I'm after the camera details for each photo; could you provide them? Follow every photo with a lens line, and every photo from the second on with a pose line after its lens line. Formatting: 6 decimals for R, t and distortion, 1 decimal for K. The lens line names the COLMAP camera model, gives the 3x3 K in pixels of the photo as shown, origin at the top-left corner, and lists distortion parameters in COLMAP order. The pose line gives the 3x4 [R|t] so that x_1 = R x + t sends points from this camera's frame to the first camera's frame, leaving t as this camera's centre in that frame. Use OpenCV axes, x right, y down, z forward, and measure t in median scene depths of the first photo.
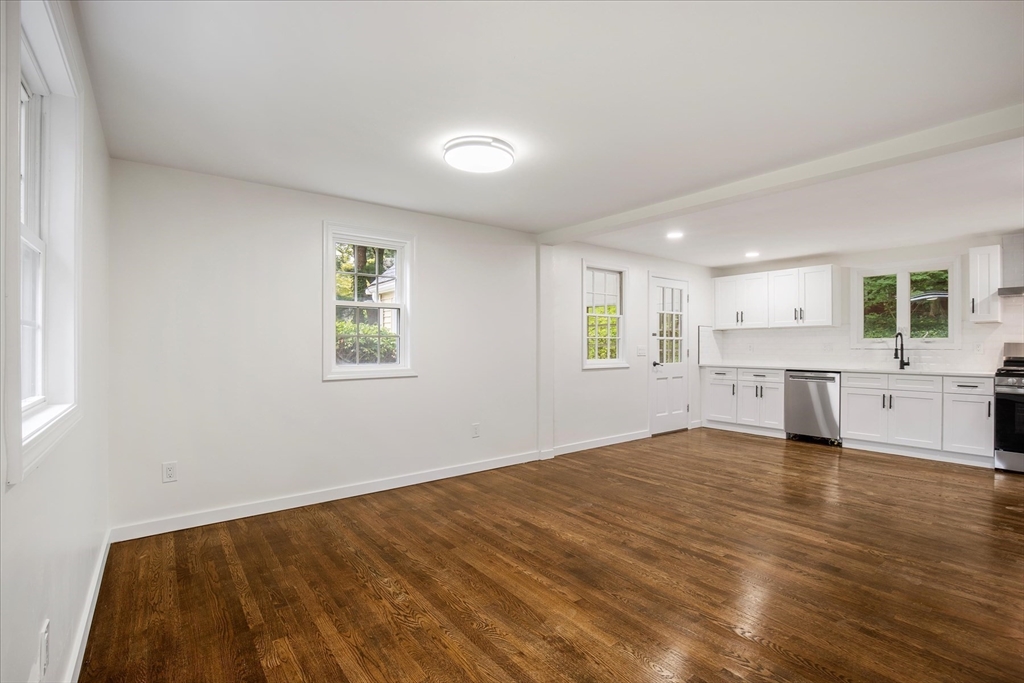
lens RADIAL K [[480.9, 0, 519.0], [0, 480.9, 343.6], [0, 0, 1]] dist [0.015409, 0.000211]
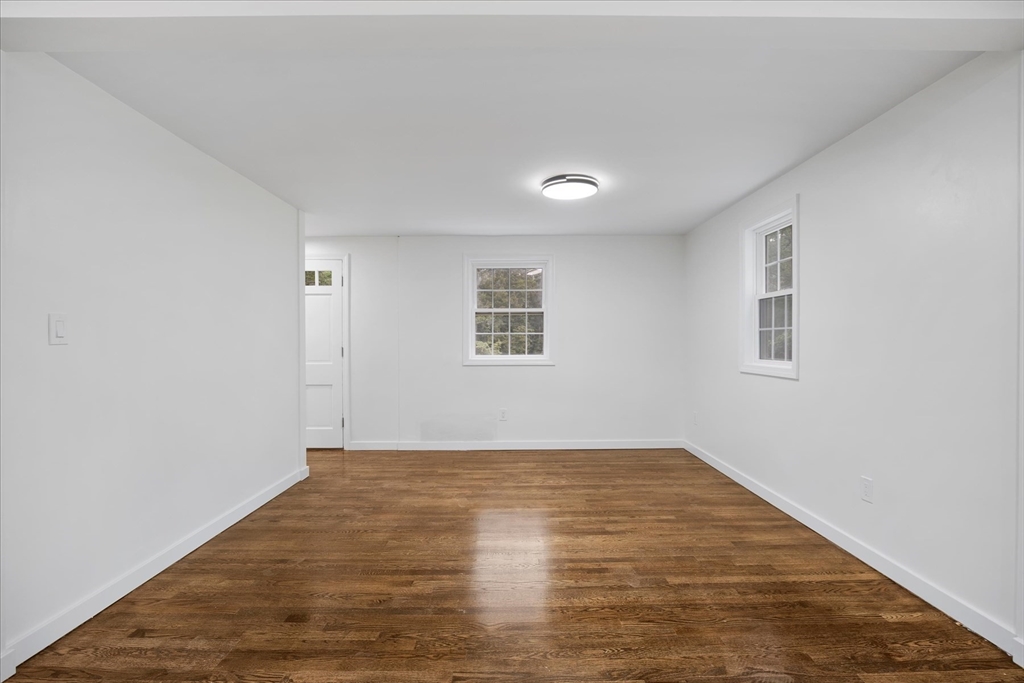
lens RADIAL K [[456.4, 0, 518.9], [0, 456.4, 342.8], [0, 0, 1]] dist [-0.000393, 0.000448]
pose [[-0.604625, 0.001695, -0.796509, 0.829265], [0.007016, 0.999970, -0.003197, 0.011339], [0.796479, -0.007521, -0.604619, 1.424853]]
